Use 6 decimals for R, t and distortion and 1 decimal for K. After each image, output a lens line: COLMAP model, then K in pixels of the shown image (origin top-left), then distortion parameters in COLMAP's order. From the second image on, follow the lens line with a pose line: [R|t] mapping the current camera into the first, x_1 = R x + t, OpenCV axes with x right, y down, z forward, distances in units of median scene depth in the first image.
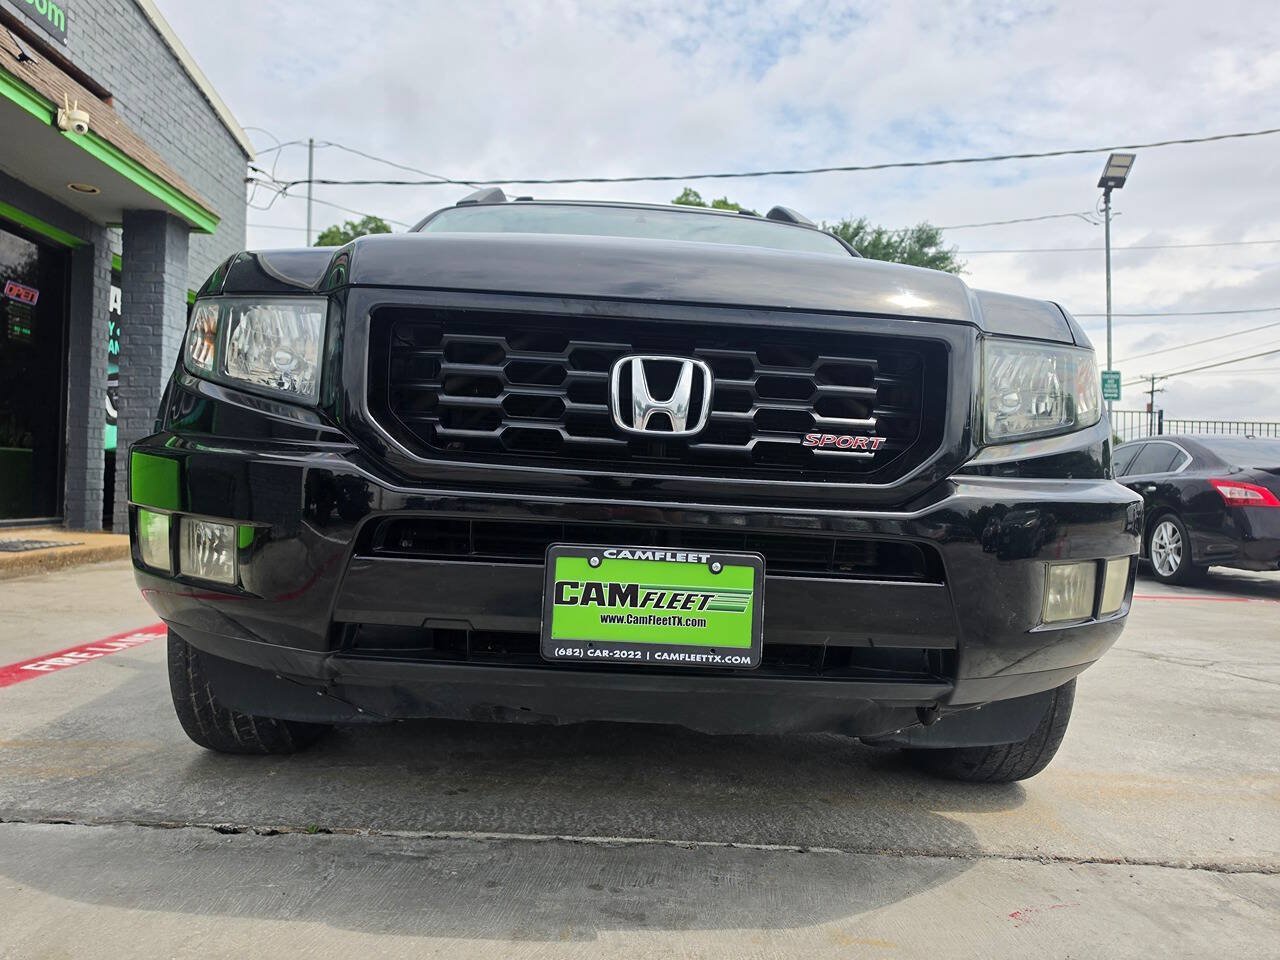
lens RADIAL K [[901.9, 0, 638.9], [0, 901.9, 471.9], [0, 0, 1]] dist [0.020304, -0.022688]
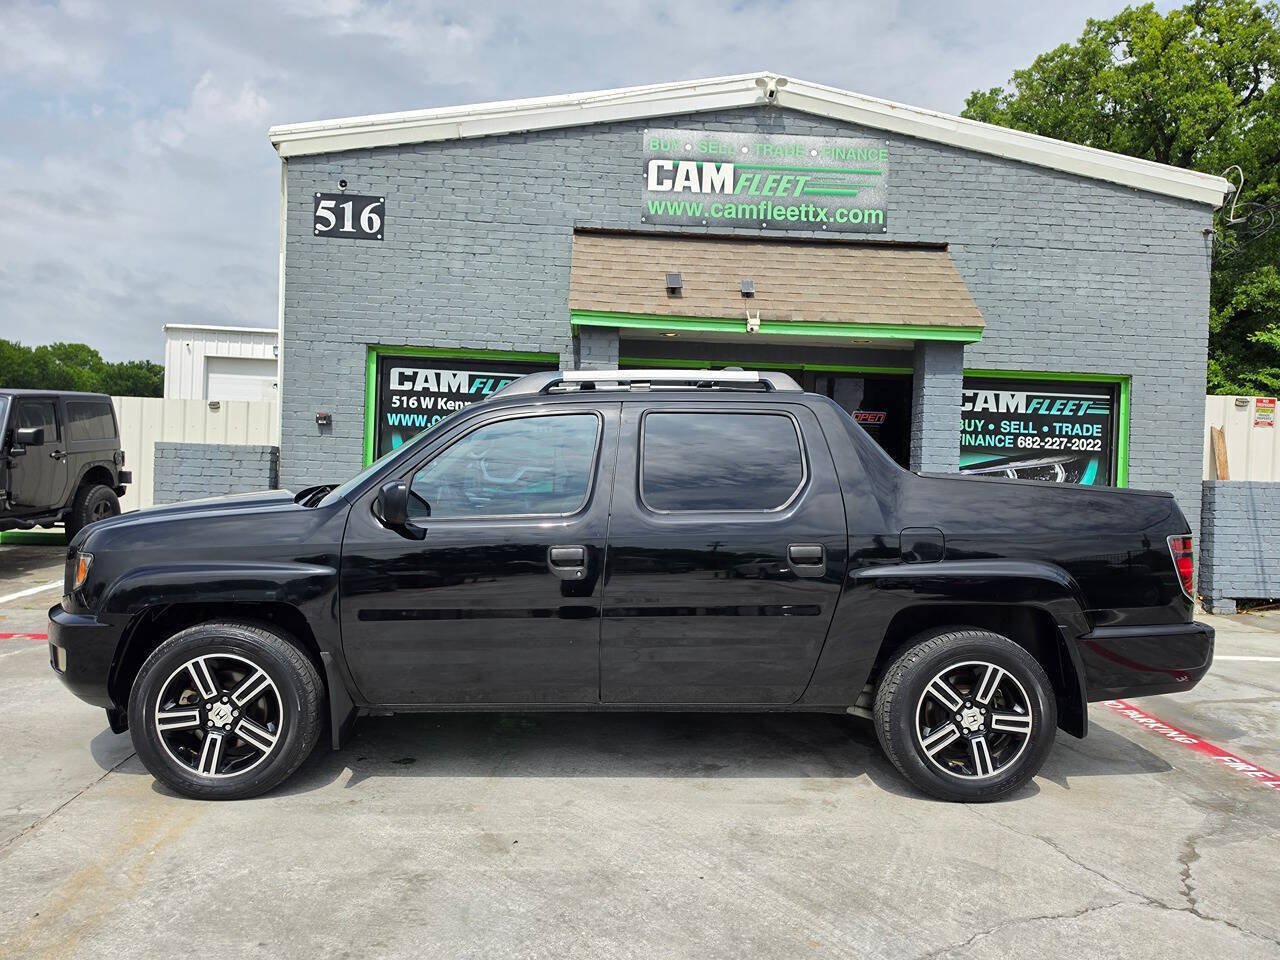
lens RADIAL K [[901.9, 0, 635.1], [0, 901.9, 472.5], [0, 0, 1]] dist [0.020304, -0.022688]
pose [[0.006295, -0.022477, -0.999728, 3.262429], [-0.005795, 0.999730, -0.022514, -0.351426], [0.999963, 0.005936, 0.006163, 2.808860]]
